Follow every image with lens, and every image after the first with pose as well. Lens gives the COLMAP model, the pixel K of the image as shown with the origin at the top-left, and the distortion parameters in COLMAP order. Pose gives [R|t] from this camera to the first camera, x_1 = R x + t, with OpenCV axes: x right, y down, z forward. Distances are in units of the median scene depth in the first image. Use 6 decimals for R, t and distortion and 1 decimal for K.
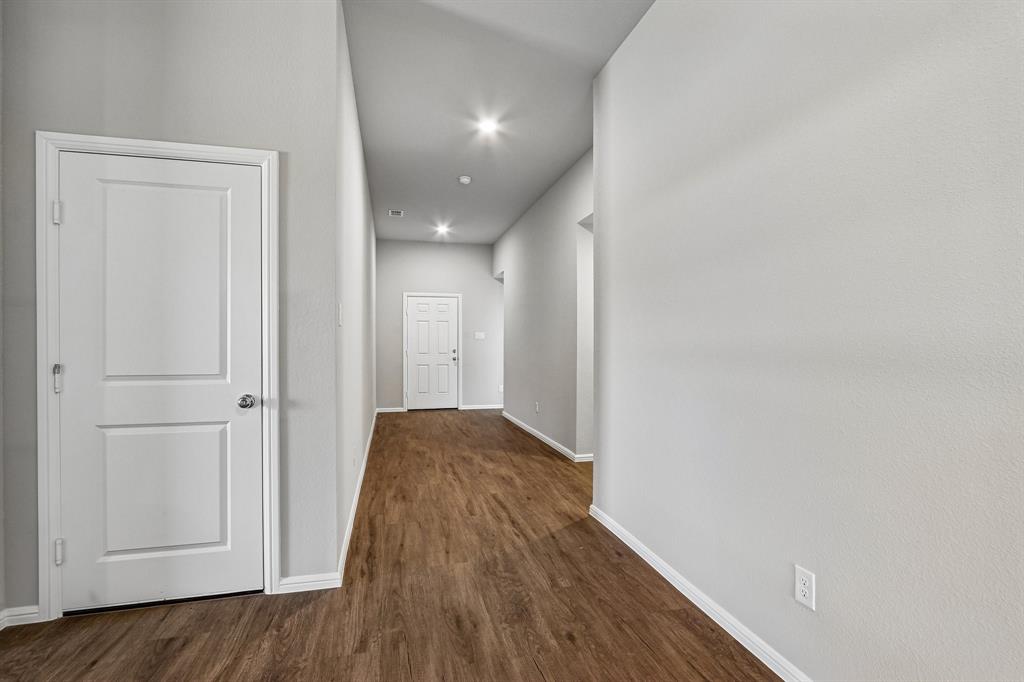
lens RADIAL K [[477.0, 0, 515.6], [0, 477.0, 346.0], [0, 0, 1]] dist [-0.017282, 0.004418]
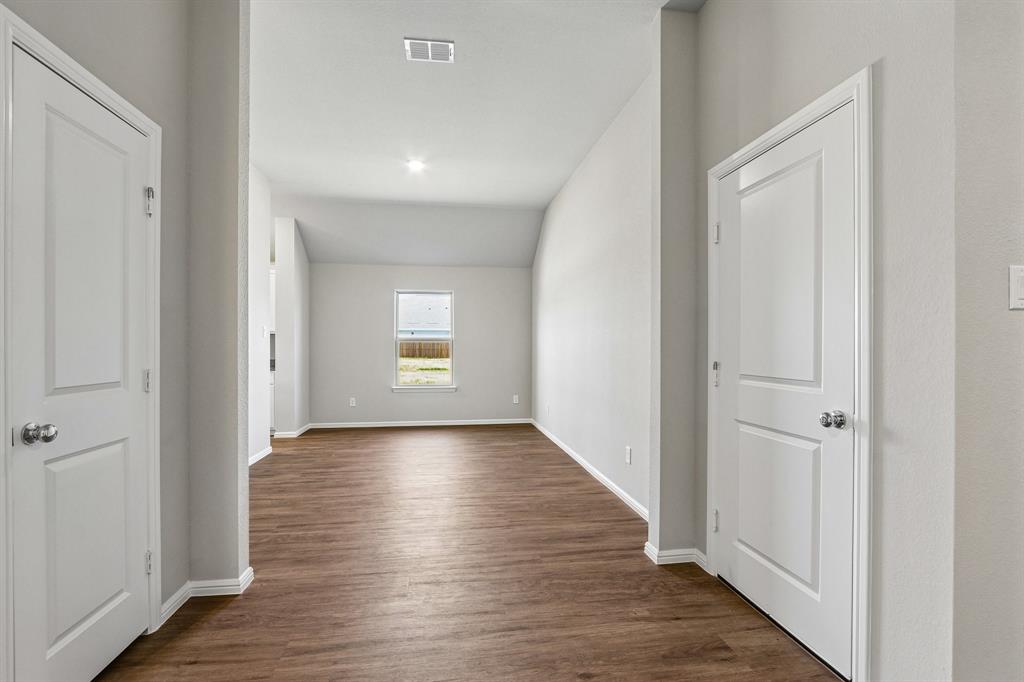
lens RADIAL K [[477.0, 0, 503.8], [0, 477.0, 346.5], [0, 0, 1]] dist [-0.017282, 0.004418]
pose [[-0.115278, 0.003007, -0.993329, 0.263458], [-0.002236, 0.999992, 0.003287, -0.001938], [0.993331, 0.002600, -0.115271, 0.590914]]
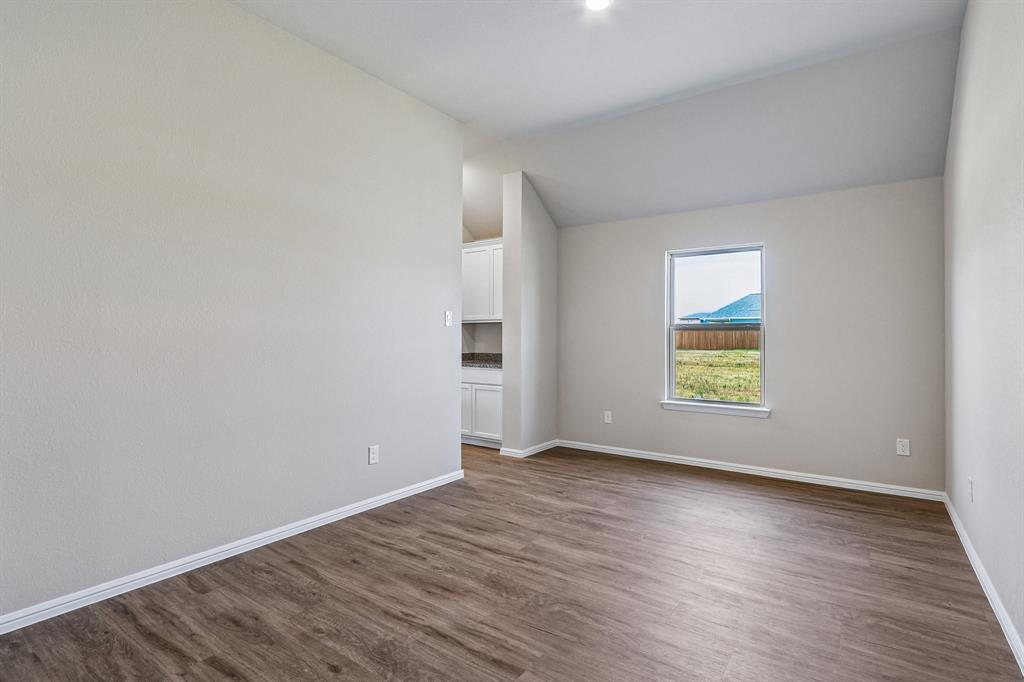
lens RADIAL K [[477.0, 0, 528.1], [0, 477.0, 339.7], [0, 0, 1]] dist [-0.017282, 0.004418]
pose [[-0.765723, 0.001871, -0.643168, -0.016045], [-0.002649, 0.999978, 0.006062, -0.000938], [0.643165, 0.006346, -0.765701, 0.616307]]
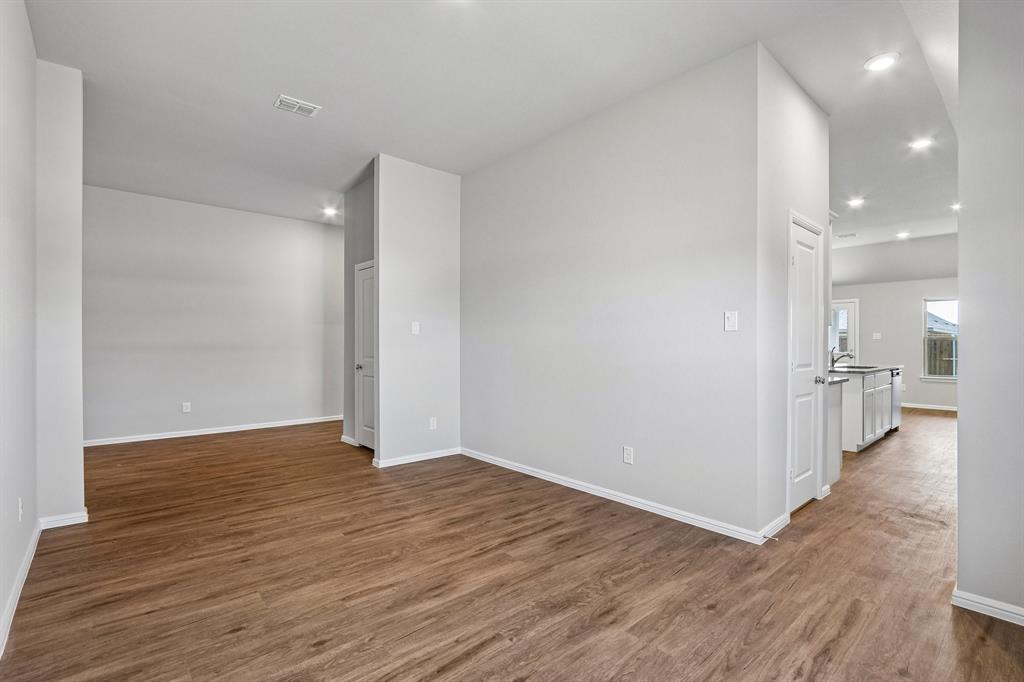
lens RADIAL K [[477.0, 0, 514.8], [0, 477.0, 341.6], [0, 0, 1]] dist [-0.017282, 0.004418]
pose [[-0.453049, 0.000388, 0.891486, -0.437366], [0.000704, 1.000000, -0.000077, -0.003054], [-0.891486, 0.000593, -0.453049, 0.526780]]
